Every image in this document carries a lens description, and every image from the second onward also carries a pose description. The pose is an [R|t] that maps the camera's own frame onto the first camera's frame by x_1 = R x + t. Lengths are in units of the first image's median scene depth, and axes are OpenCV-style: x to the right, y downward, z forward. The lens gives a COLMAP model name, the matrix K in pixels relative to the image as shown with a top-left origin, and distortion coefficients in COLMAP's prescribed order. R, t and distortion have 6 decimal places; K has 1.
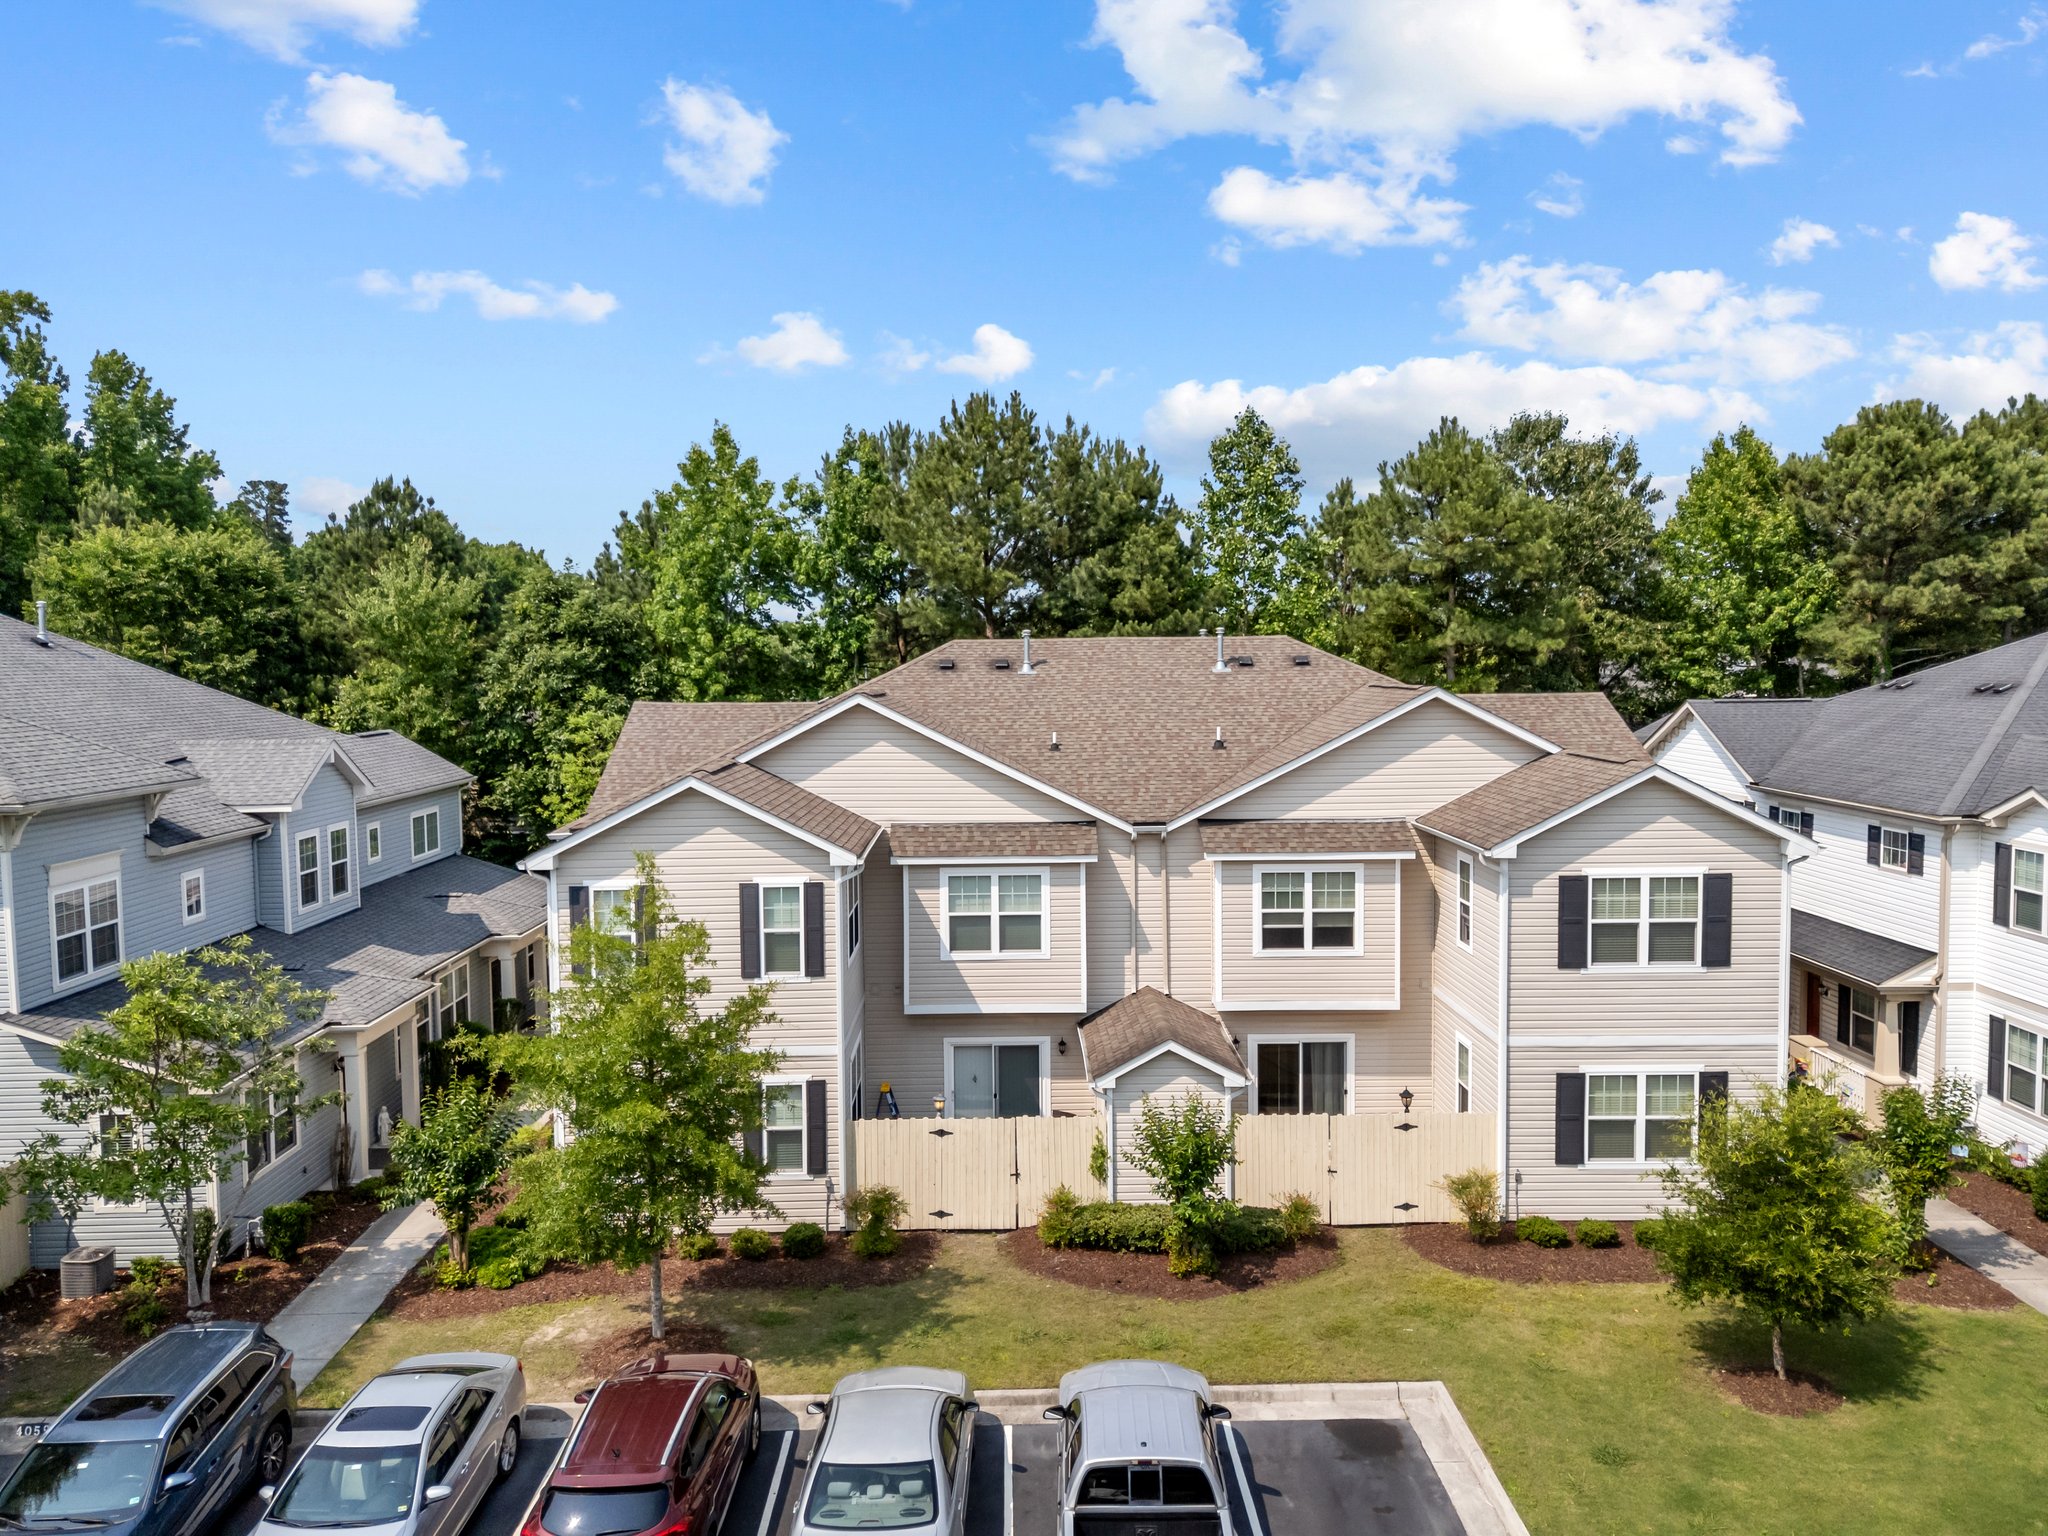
lens RADIAL K [[1551.0, 0, 1038.3], [0, 1551.0, 742.4], [0, 0, 1]] dist [0.125819, -0.155162]
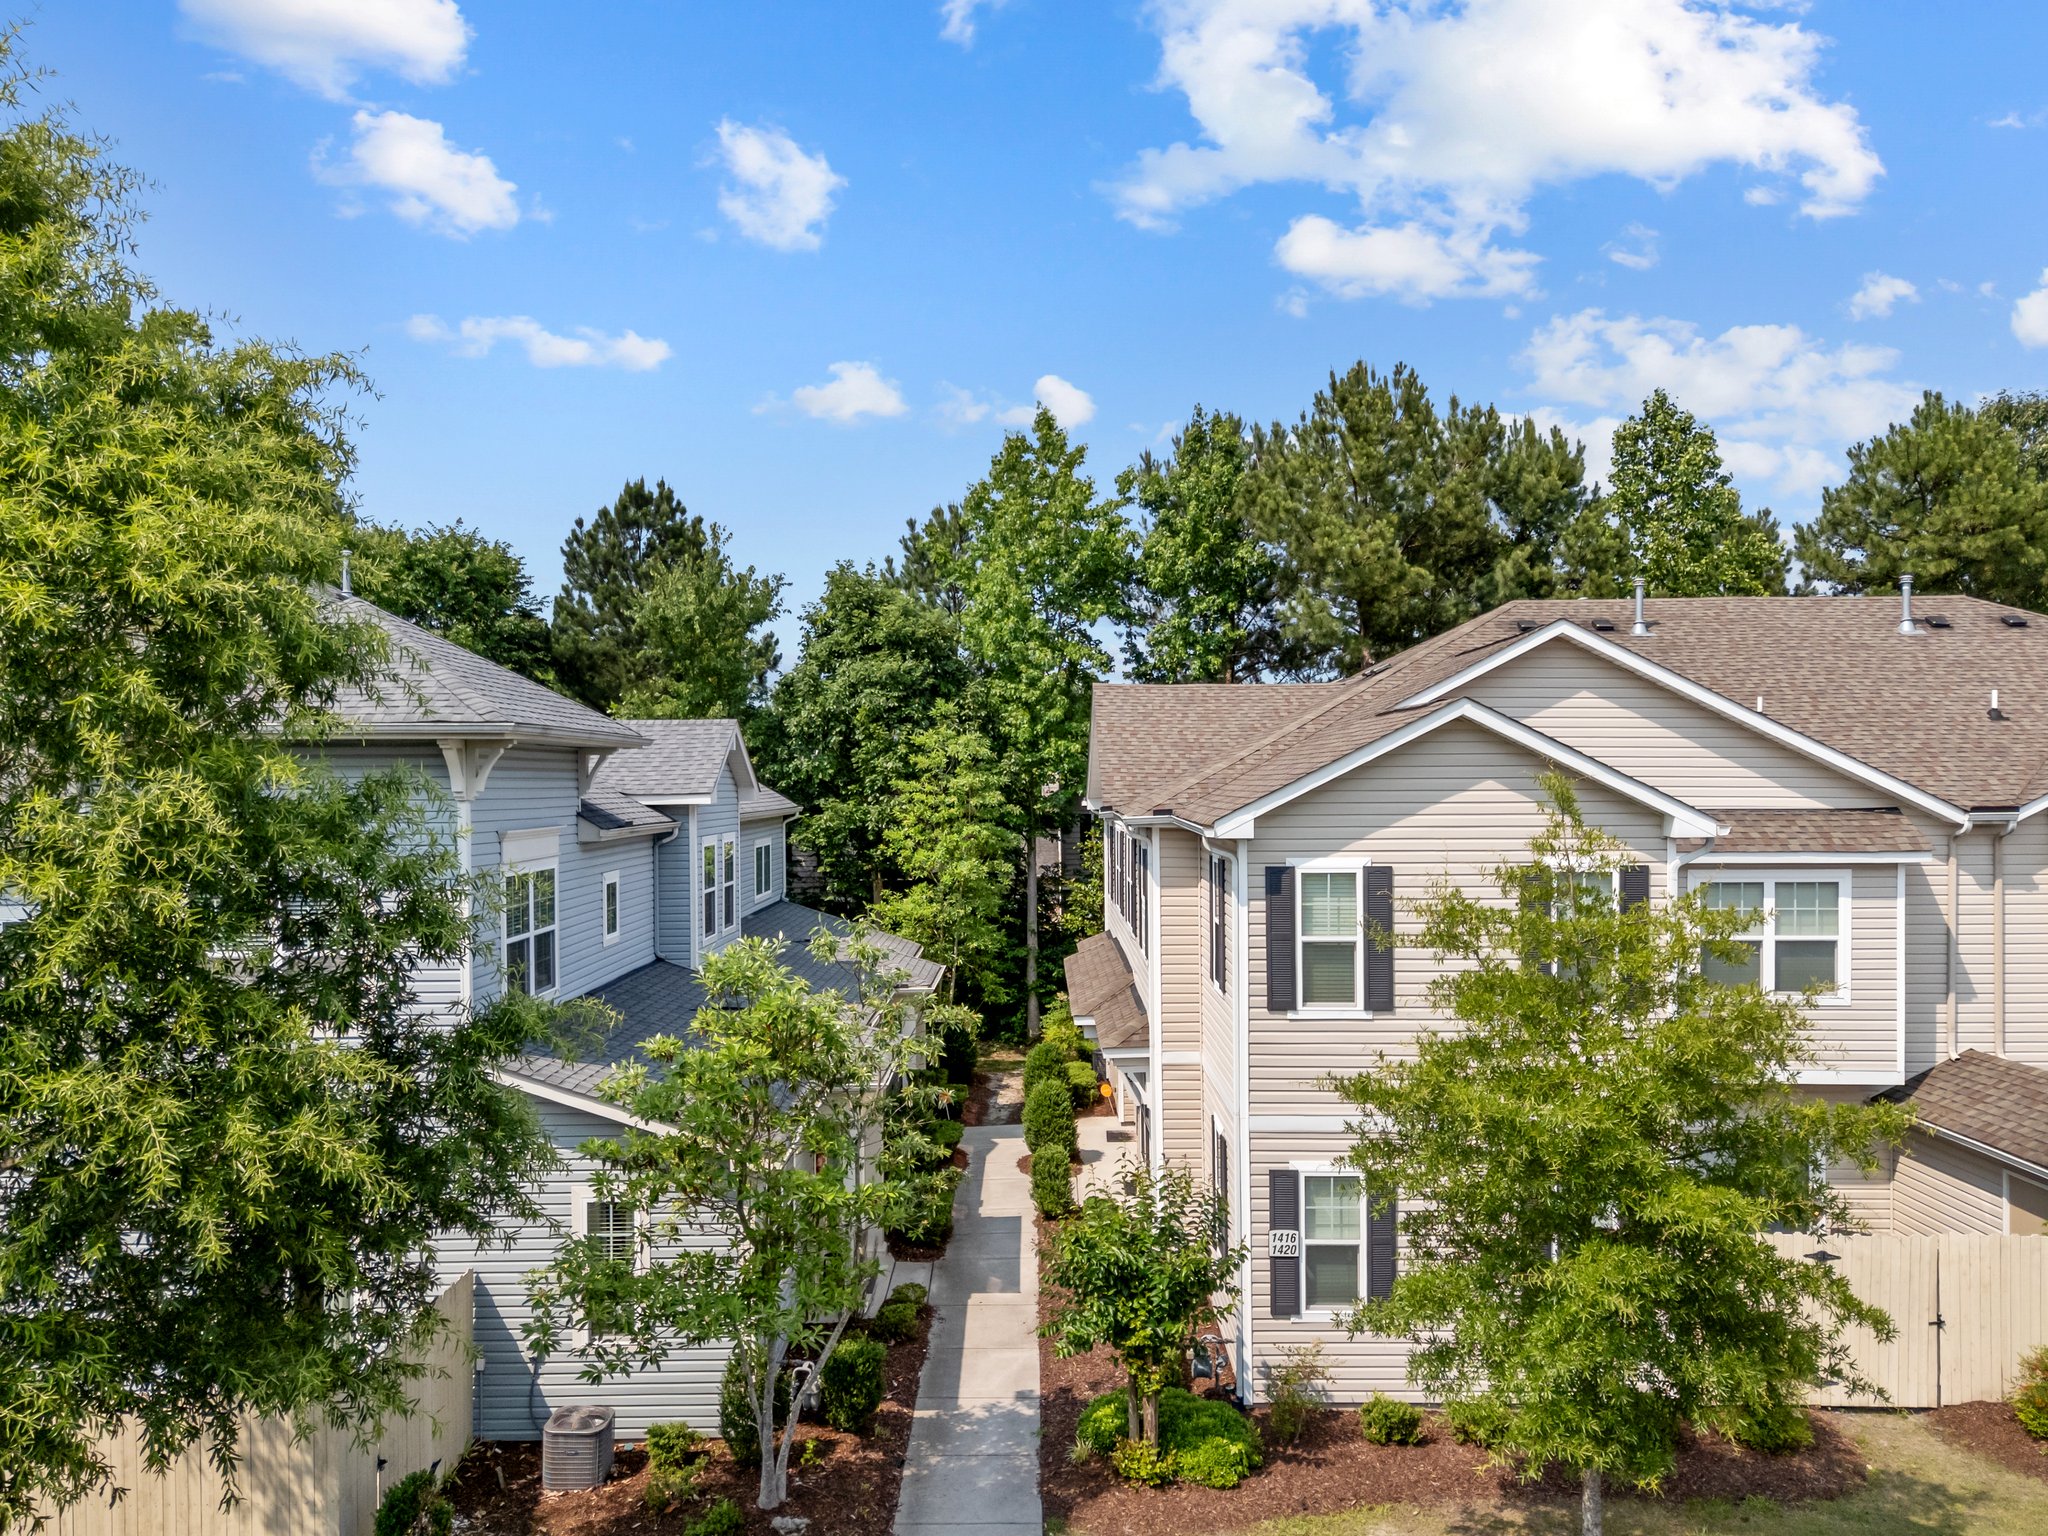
lens RADIAL K [[1544.6, 0, 1030.1], [0, 1544.6, 813.0], [0, 0, 1]] dist [0.085984, -0.083524]
pose [[0.999874, 0.005195, -0.015027, -0.341586], [-0.005786, 0.999200, -0.039571, 0.083890], [0.014809, 0.039653, 0.999104, 0.299988]]
